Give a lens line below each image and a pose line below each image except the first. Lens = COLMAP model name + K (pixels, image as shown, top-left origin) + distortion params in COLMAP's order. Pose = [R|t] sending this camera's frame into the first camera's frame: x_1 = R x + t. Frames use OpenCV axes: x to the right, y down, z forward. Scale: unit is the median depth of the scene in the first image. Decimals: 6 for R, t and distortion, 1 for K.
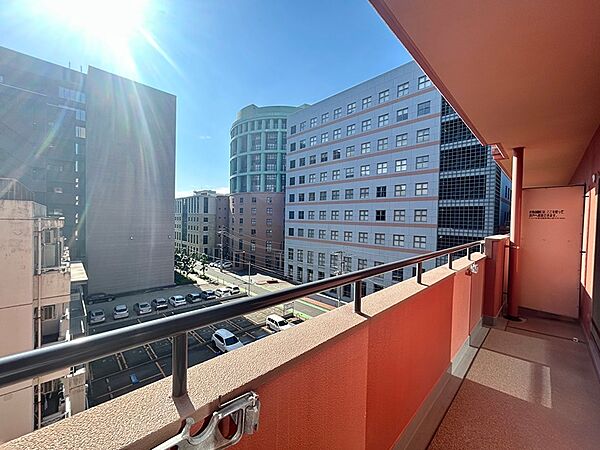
lens RADIAL K [[240.4, 0, 298.4], [0, 240.4, 225.0], [0, 0, 1]] dist [-0.010349, 0.002650]
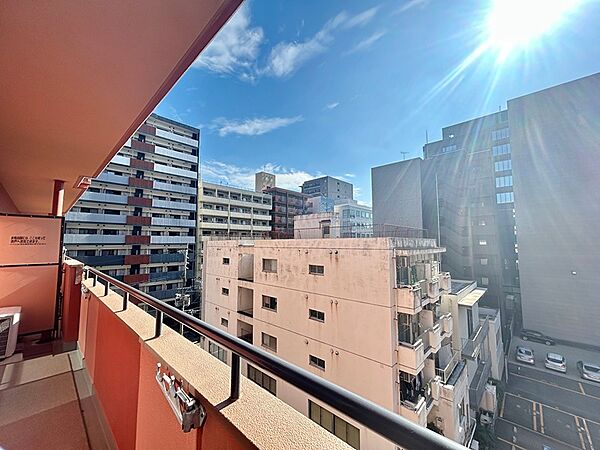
lens RADIAL K [[240.4, 0, 298.7], [0, 240.4, 224.4], [0, 0, 1]] dist [-0.010349, 0.002650]
pose [[0.039718, -0.103282, -0.993859, 0.082959], [-0.021059, 0.994336, -0.104174, -0.002090], [0.998989, 0.025068, 0.037318, 0.084218]]
